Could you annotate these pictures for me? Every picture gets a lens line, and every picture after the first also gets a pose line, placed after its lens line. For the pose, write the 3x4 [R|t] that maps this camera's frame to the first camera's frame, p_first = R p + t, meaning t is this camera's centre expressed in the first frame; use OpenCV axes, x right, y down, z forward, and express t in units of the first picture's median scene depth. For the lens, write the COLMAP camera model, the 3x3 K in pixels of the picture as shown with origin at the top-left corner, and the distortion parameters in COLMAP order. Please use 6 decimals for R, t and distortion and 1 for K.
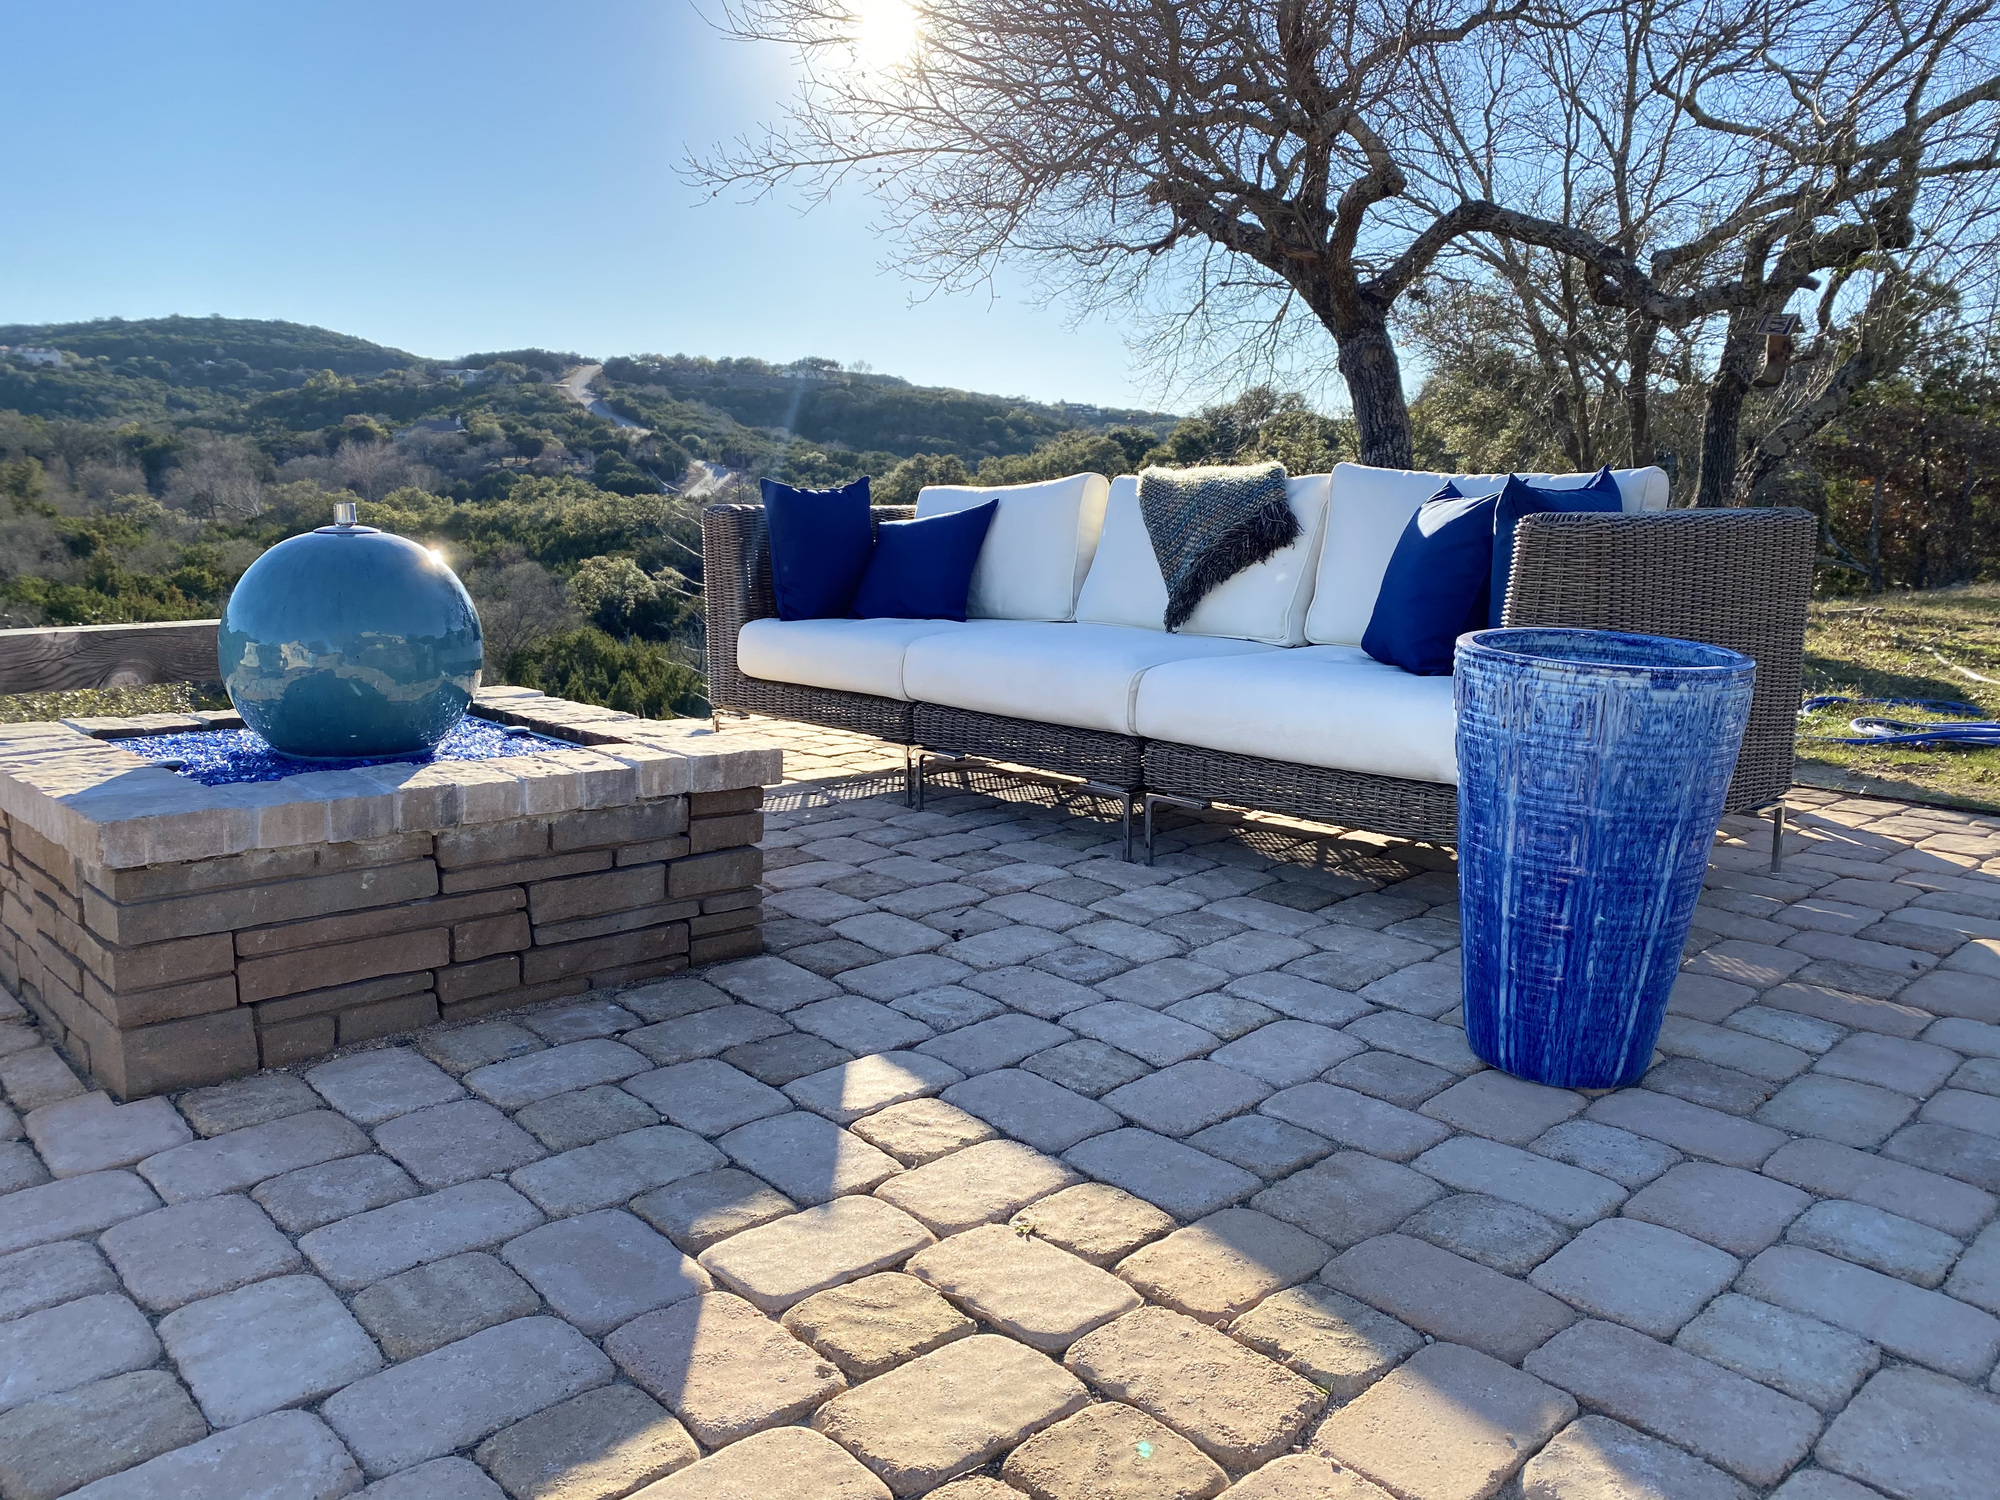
lens RADIAL K [[1547.9, 0, 994.7], [0, 1547.9, 731.1], [0, 0, 1]] dist [0.075089, -0.082777]
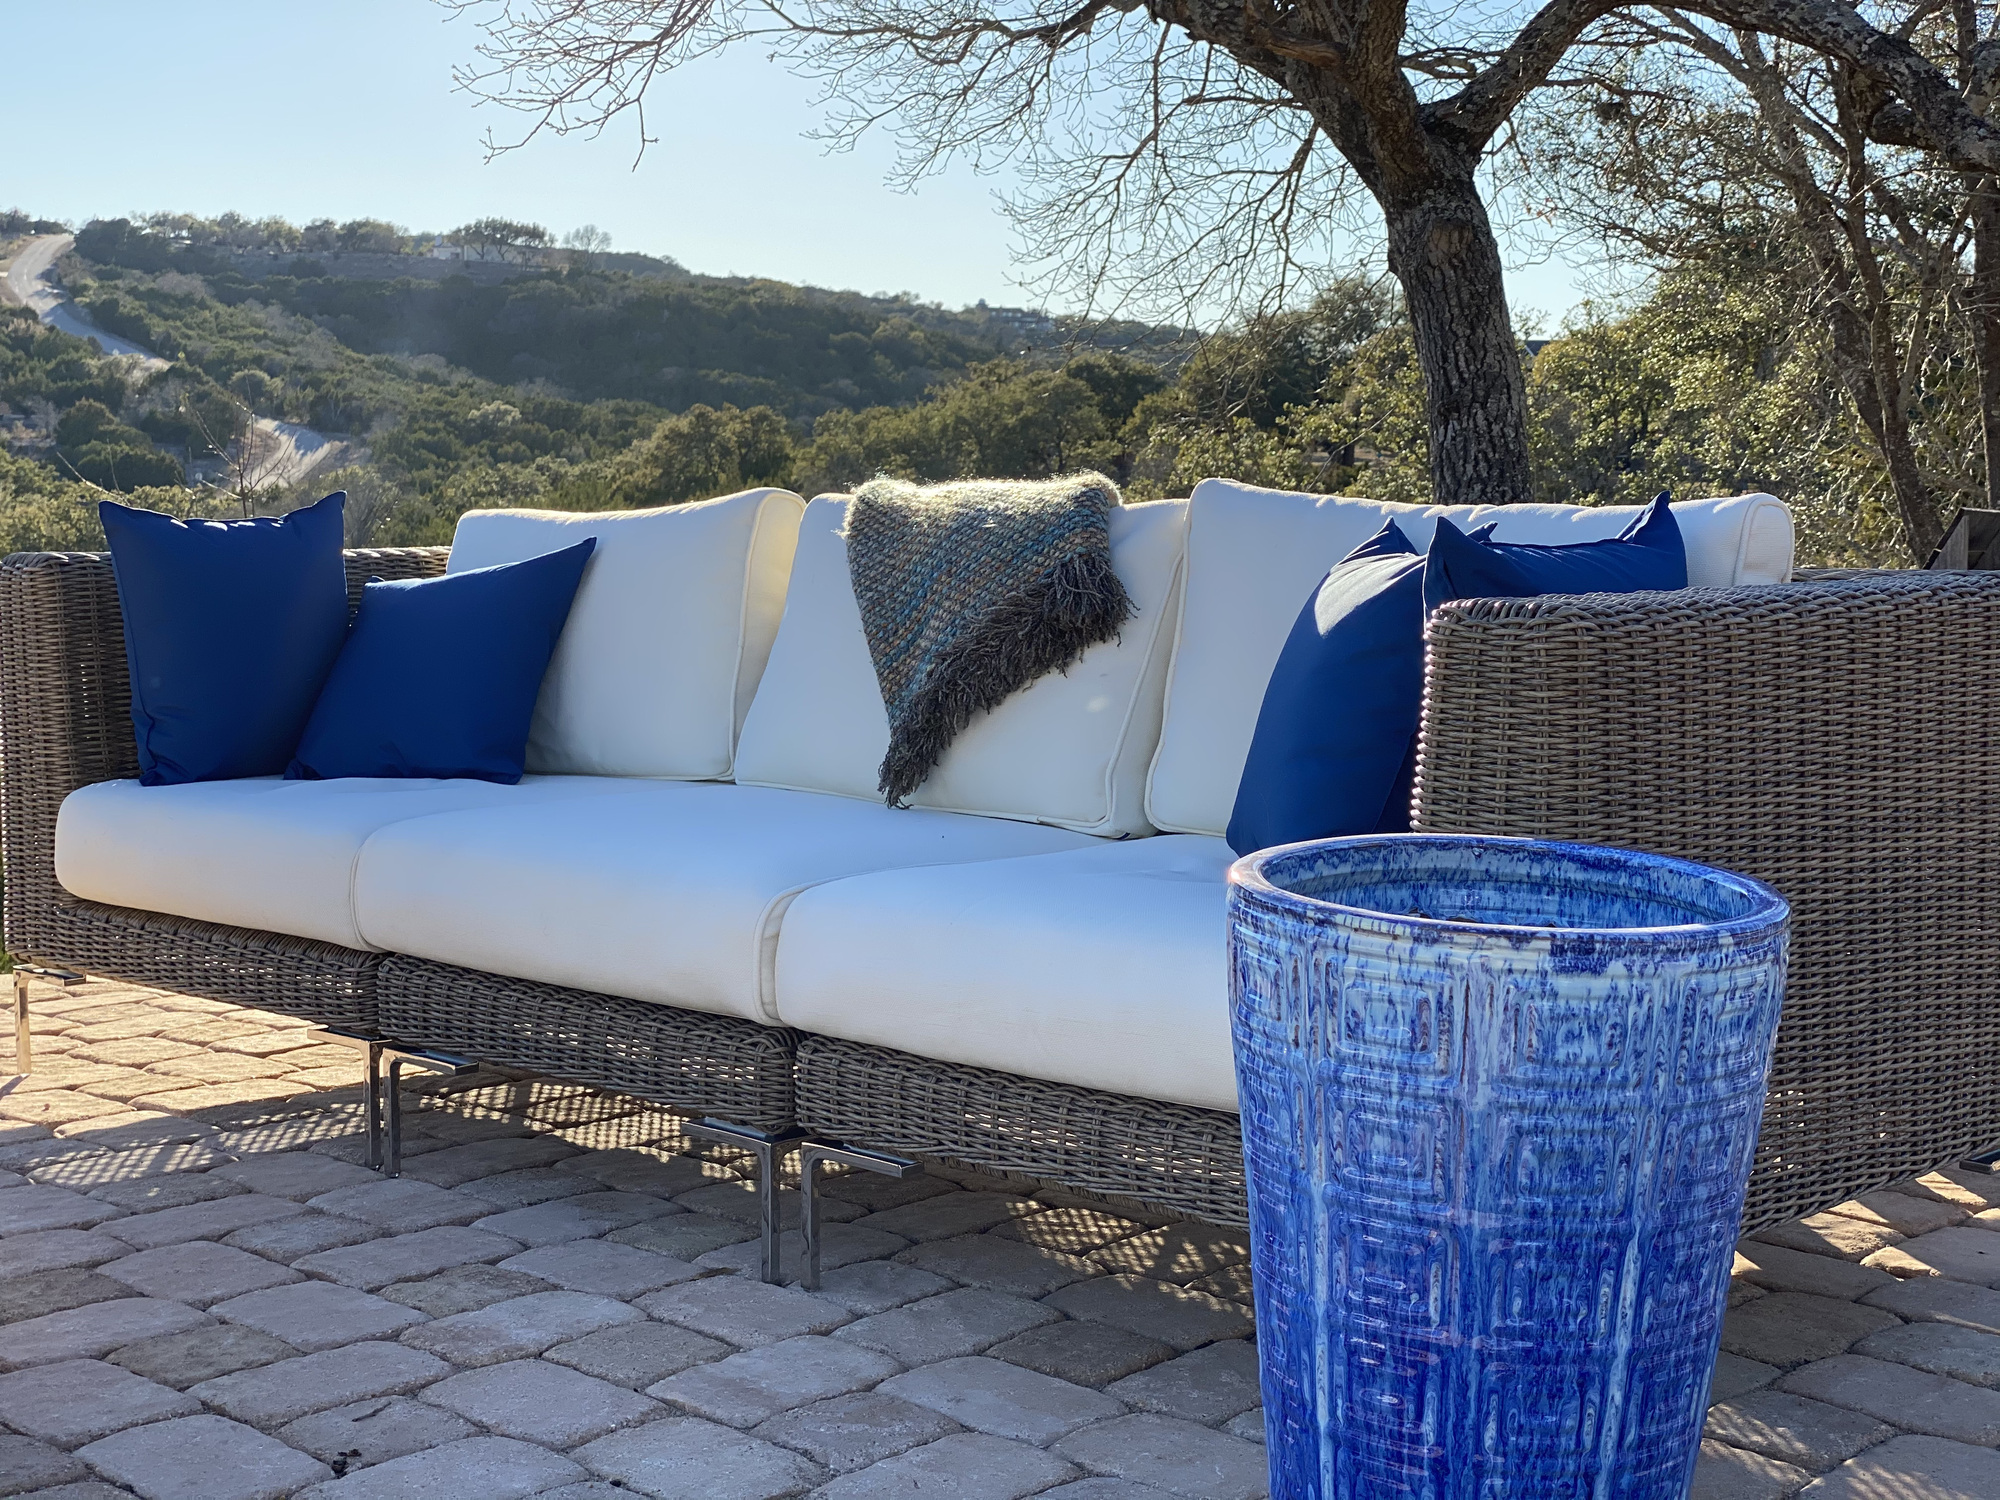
lens RADIAL K [[3029.2, 0, 1021.1], [0, 3029.2, 680.2], [0, 0, 1]] dist [0.103162, 0.000000]
pose [[0.998495, -0.007882, 0.054270, 0.099685], [0.012503, 0.996272, -0.085360, -0.020036], [-0.053395, 0.085910, 0.994871, 0.012039]]
